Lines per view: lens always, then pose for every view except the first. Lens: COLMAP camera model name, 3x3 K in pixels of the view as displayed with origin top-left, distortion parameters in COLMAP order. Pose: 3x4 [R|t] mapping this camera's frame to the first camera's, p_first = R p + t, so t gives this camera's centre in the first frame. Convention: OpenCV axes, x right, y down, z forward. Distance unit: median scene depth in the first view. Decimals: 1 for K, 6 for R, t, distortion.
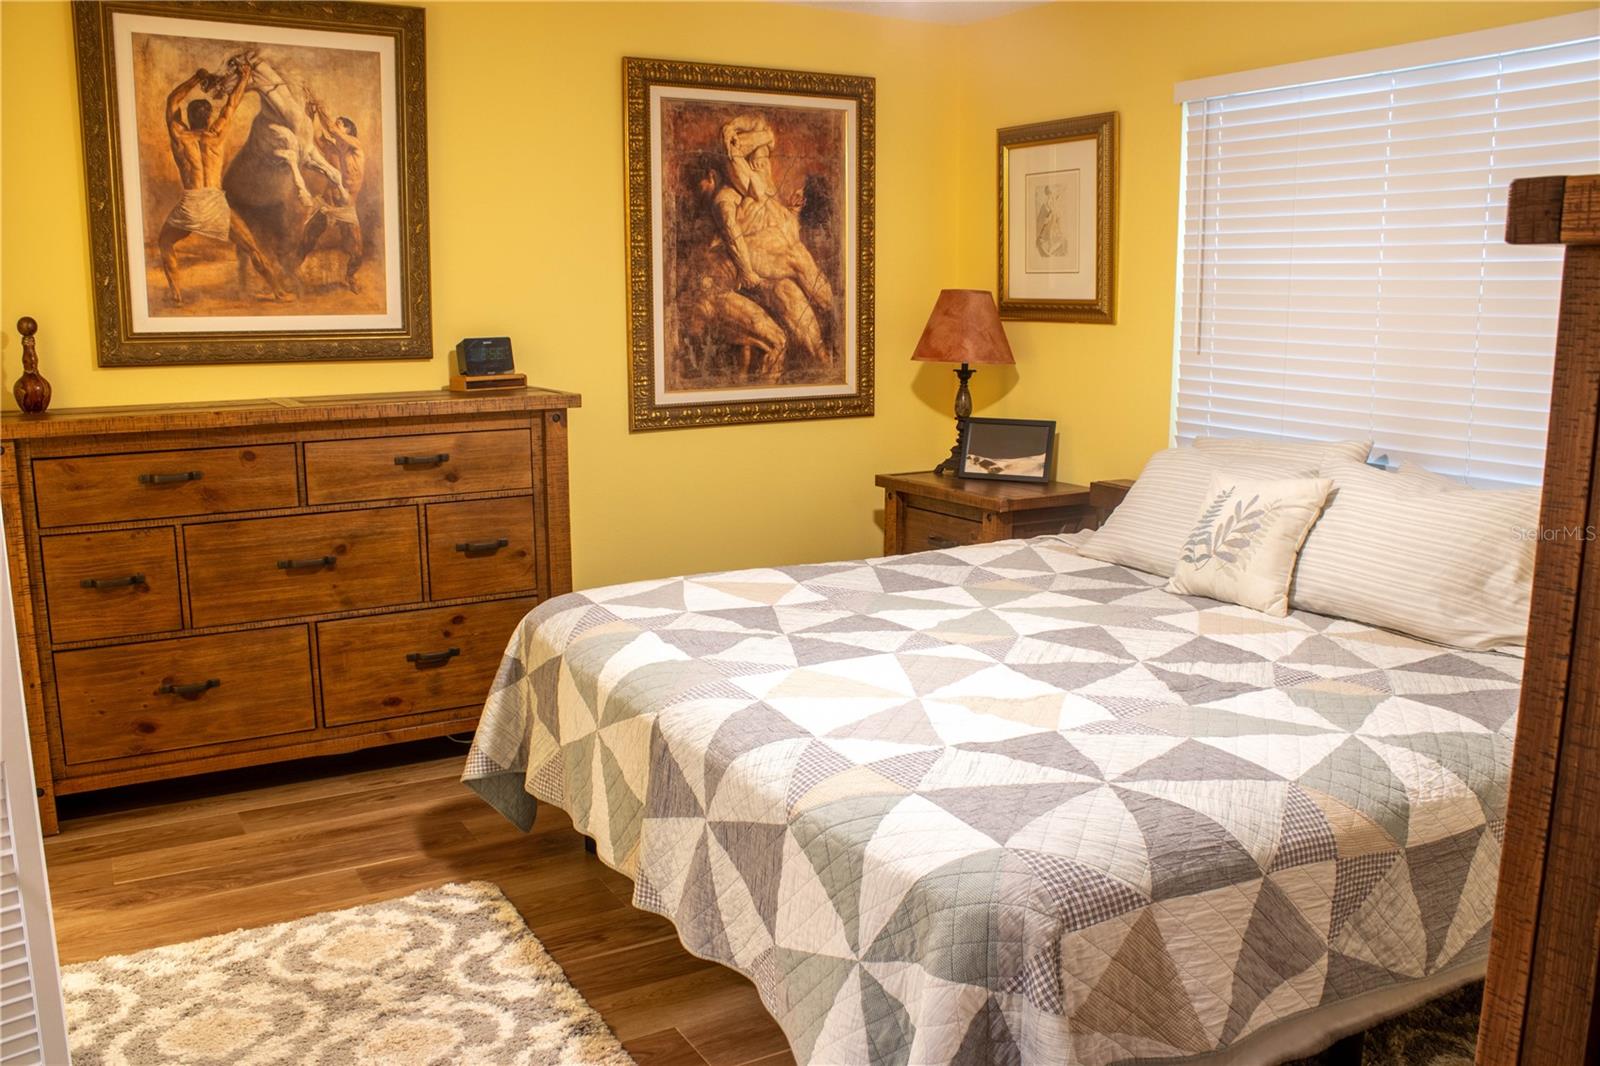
lens RADIAL K [[1330.2, 0, 793.8], [0, 1330.2, 530.2], [0, 0, 1]] dist [-0.136325, 0.097067]
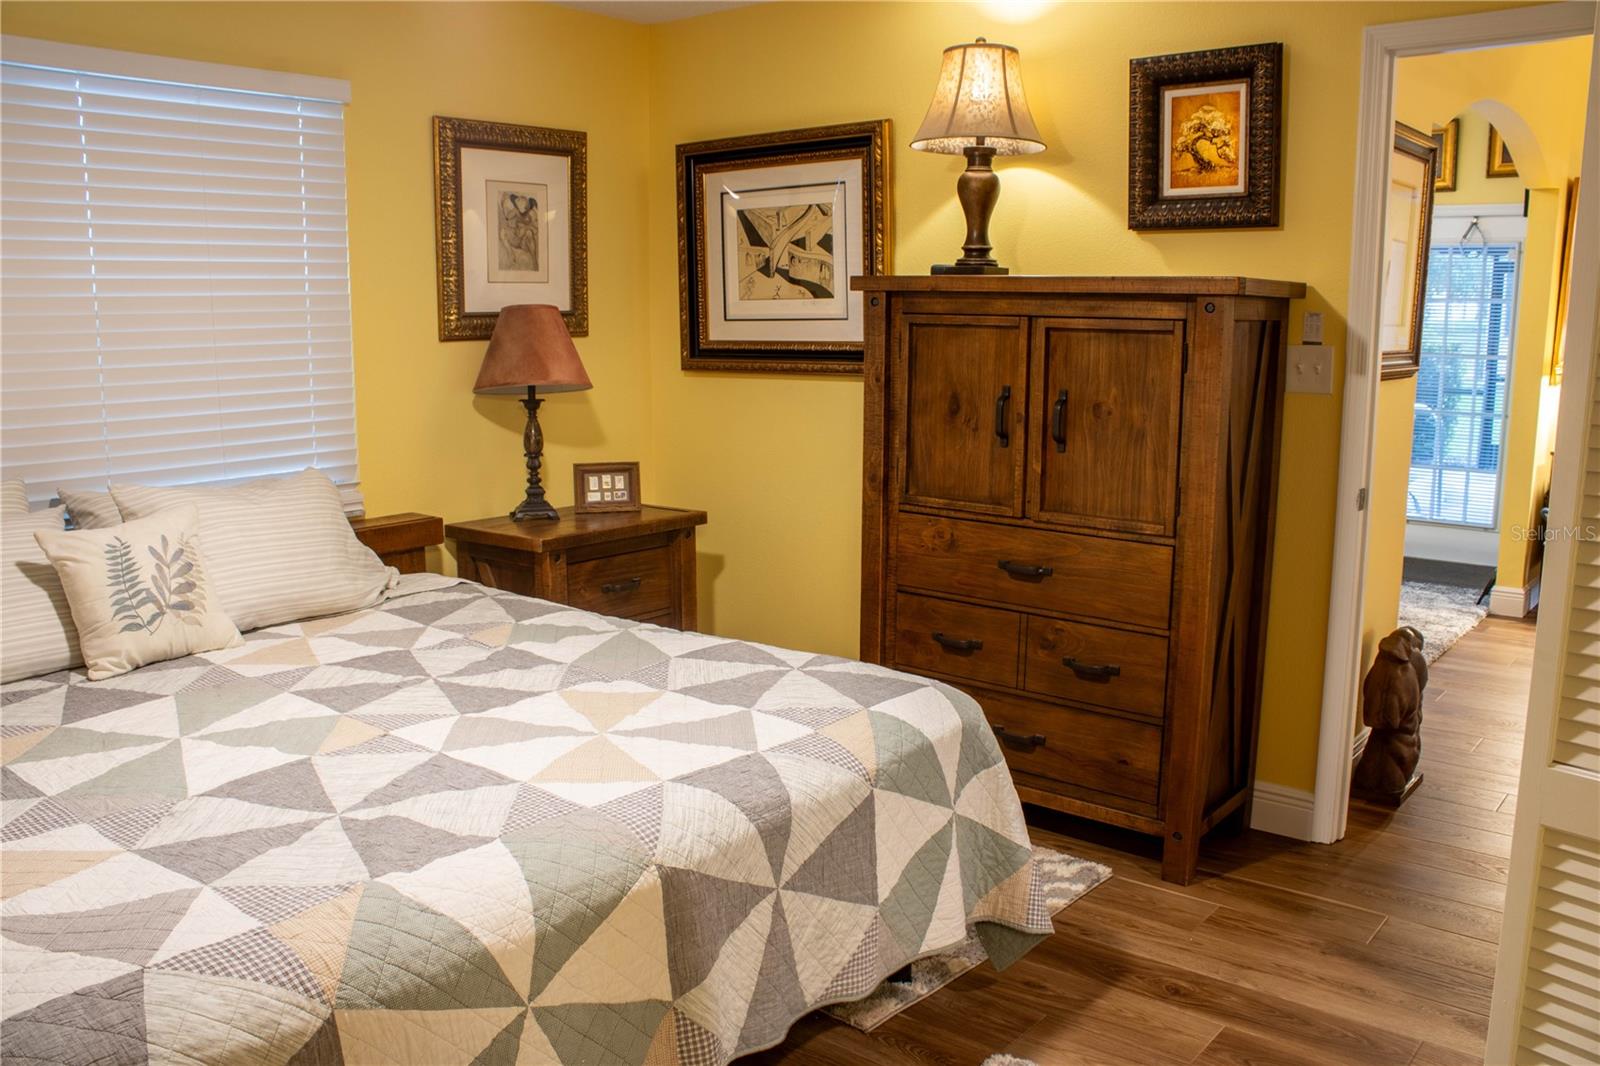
lens RADIAL K [[1330.2, 0, 793.7], [0, 1330.2, 538.5], [0, 0, 1]] dist [-0.136325, 0.097067]
pose [[-0.348720, -0.159834, 0.923498, -0.703597], [0.174023, 0.957174, 0.231375, -0.175870], [-0.920929, 0.241394, -0.305971, 0.996539]]
